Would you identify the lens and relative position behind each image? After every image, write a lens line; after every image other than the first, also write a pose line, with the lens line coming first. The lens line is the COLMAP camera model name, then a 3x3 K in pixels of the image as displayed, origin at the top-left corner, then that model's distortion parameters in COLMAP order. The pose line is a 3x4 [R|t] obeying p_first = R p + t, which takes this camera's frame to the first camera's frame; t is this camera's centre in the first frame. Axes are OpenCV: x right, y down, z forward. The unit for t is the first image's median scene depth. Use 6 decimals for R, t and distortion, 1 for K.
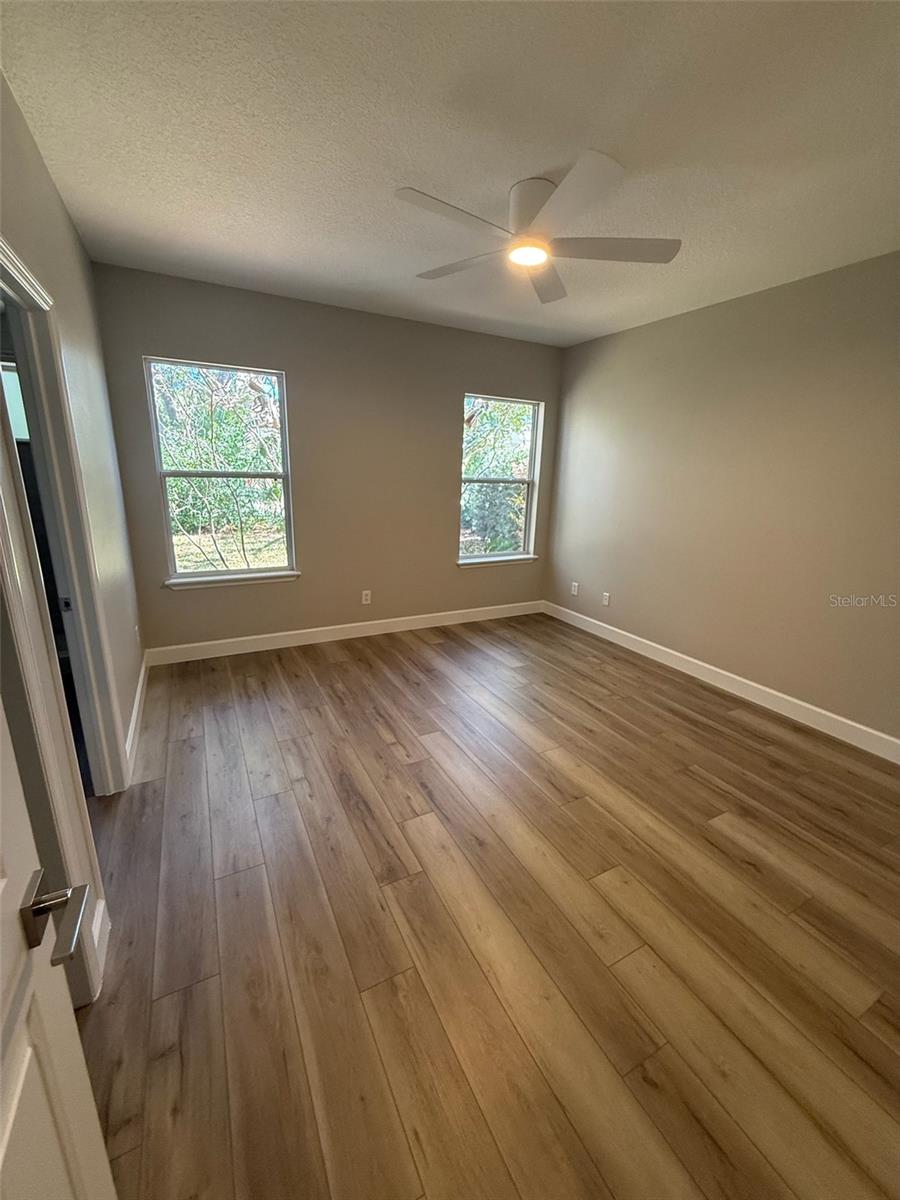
lens RADIAL K [[477.6, 0, 460.0], [0, 477.6, 595.5], [0, 0, 1]] dist [0.000857, -0.001092]
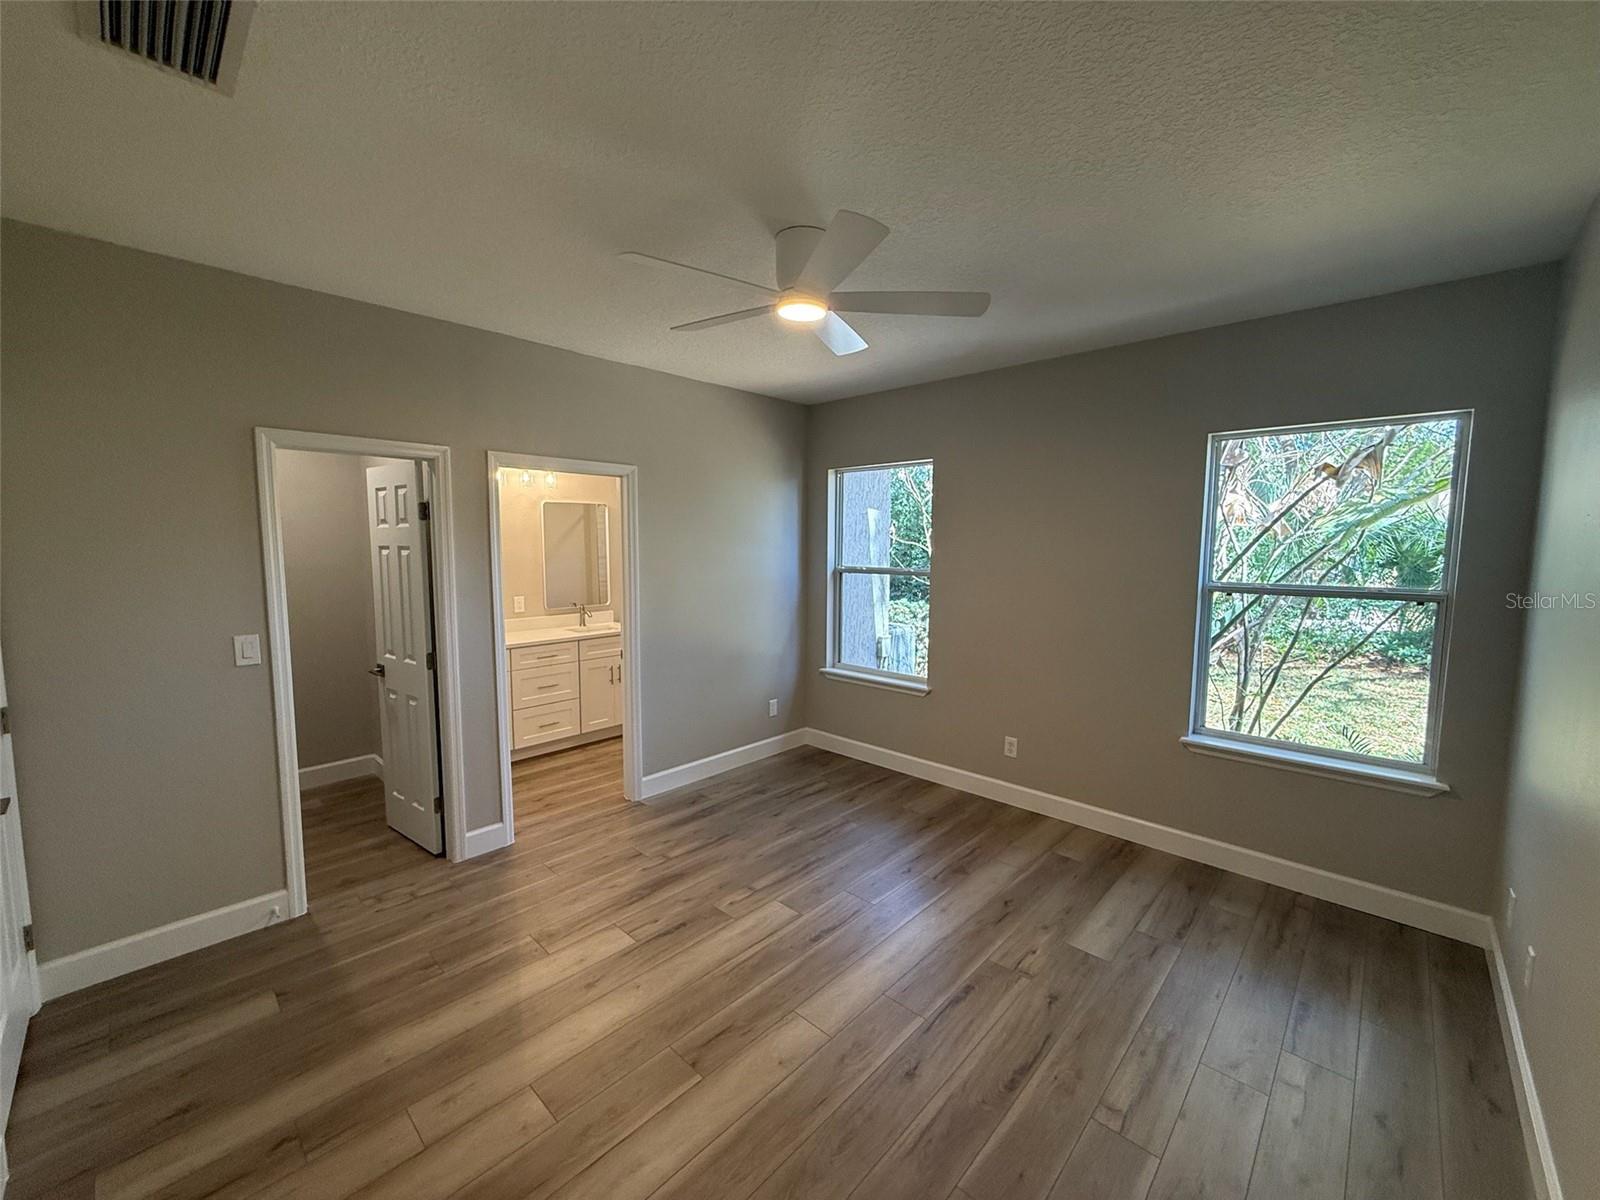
lens RADIAL K [[636.8, 0, 792.2], [0, 636.8, 610.0], [0, 0, 1]] dist [0.000857, -0.001092]
pose [[0.317702, 0.075777, -0.945158, 0.613004], [-0.242419, 0.970165, -0.003703, -0.119172], [0.916678, 0.230300, 0.326593, 0.402056]]
